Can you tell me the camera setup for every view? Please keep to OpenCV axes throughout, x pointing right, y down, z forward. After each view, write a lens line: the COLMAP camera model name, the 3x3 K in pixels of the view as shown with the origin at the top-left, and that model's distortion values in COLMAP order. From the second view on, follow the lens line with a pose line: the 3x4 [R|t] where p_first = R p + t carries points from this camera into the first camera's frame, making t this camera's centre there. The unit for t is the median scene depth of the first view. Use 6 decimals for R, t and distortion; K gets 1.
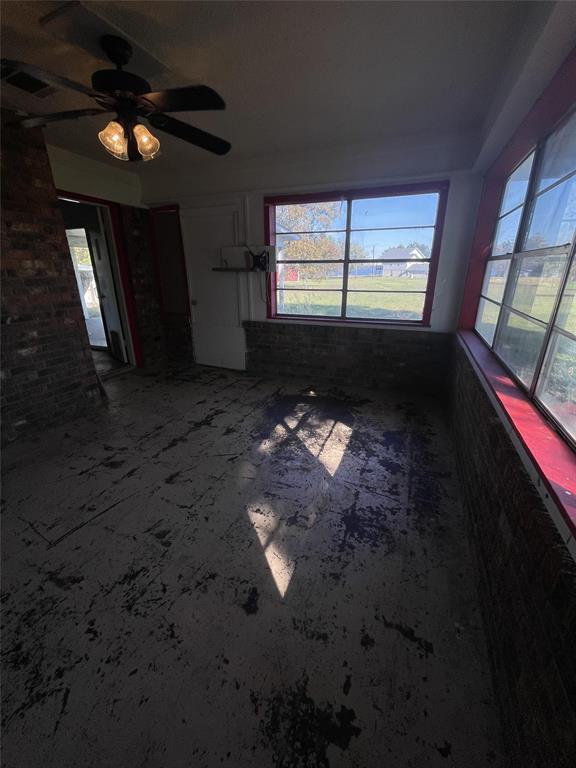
lens RADIAL K [[312.9, 0, 287.5], [0, 312.9, 382.3], [0, 0, 1]] dist [-0.002046, 0.000124]
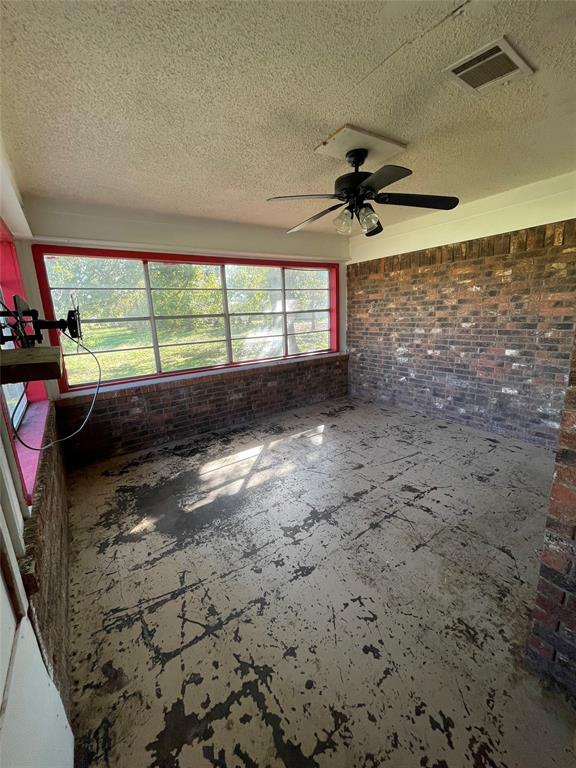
lens RADIAL K [[307.2, 0, 287.2], [0, 307.2, 382.5], [0, 0, 1]] dist [0.001695, 0.000073]
pose [[-0.844518, -0.082872, 0.529076, -0.644580], [0.224282, 0.842404, 0.489952, -0.602316], [-0.486299, 0.532436, -0.692839, 1.551687]]
